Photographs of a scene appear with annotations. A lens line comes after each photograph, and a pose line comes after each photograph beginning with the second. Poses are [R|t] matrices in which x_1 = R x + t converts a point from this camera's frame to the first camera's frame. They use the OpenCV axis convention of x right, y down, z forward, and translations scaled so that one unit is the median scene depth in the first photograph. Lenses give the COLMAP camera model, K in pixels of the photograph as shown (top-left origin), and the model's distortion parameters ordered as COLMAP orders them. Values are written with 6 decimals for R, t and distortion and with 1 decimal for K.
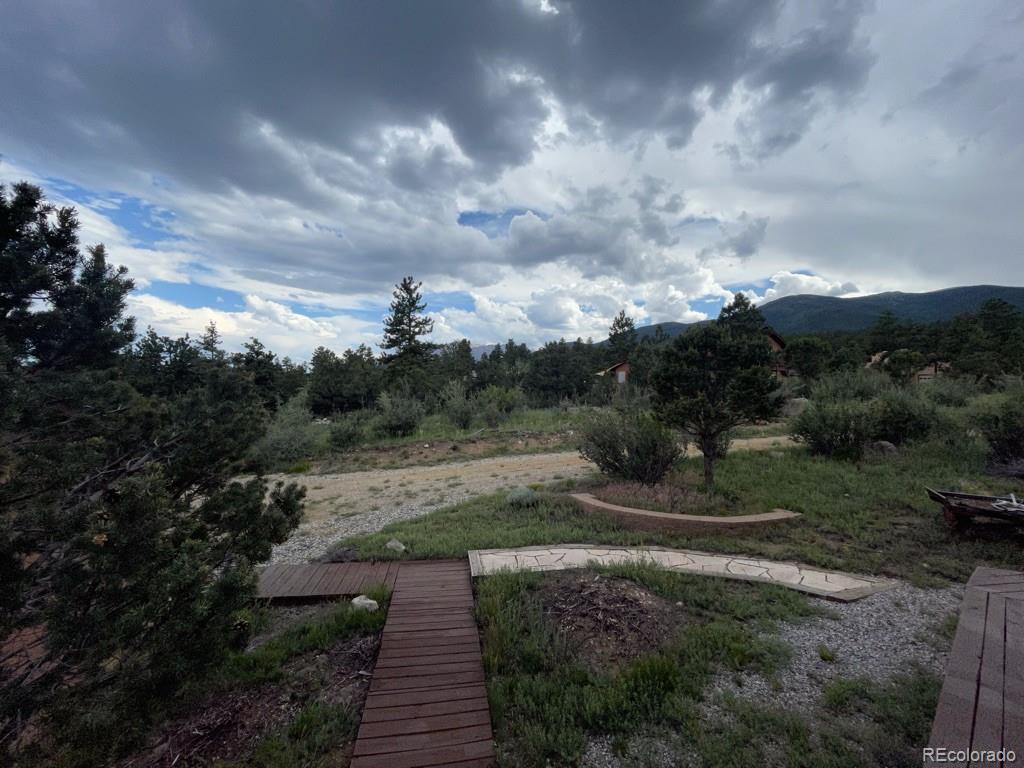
lens RADIAL K [[415.7, 0, 510.8], [0, 415.7, 383.3], [0, 0, 1]] dist [-0.000585, -0.000345]
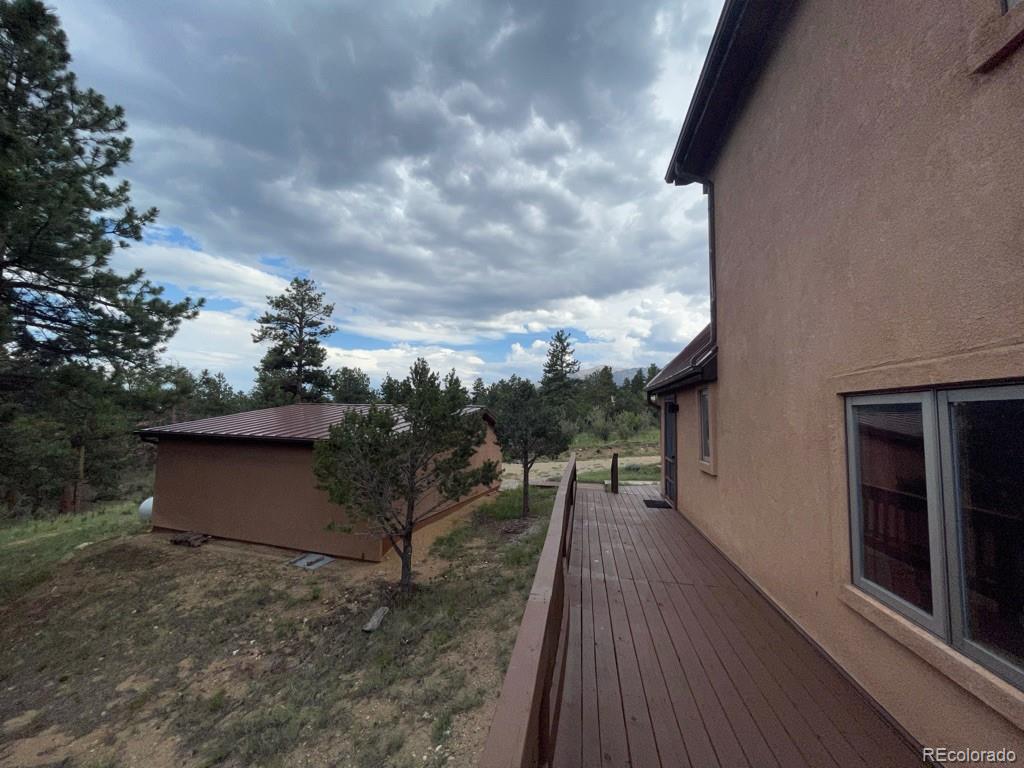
lens RADIAL K [[415.7, 0, 510.8], [0, 415.7, 383.3], [0, 0, 1]] dist [-0.000585, -0.000345]
pose [[0.942905, -0.030960, -0.331619, 0.043127], [0.011035, 0.998027, -0.061802, -0.004336], [0.332878, 0.054615, 0.941387, -0.316059]]
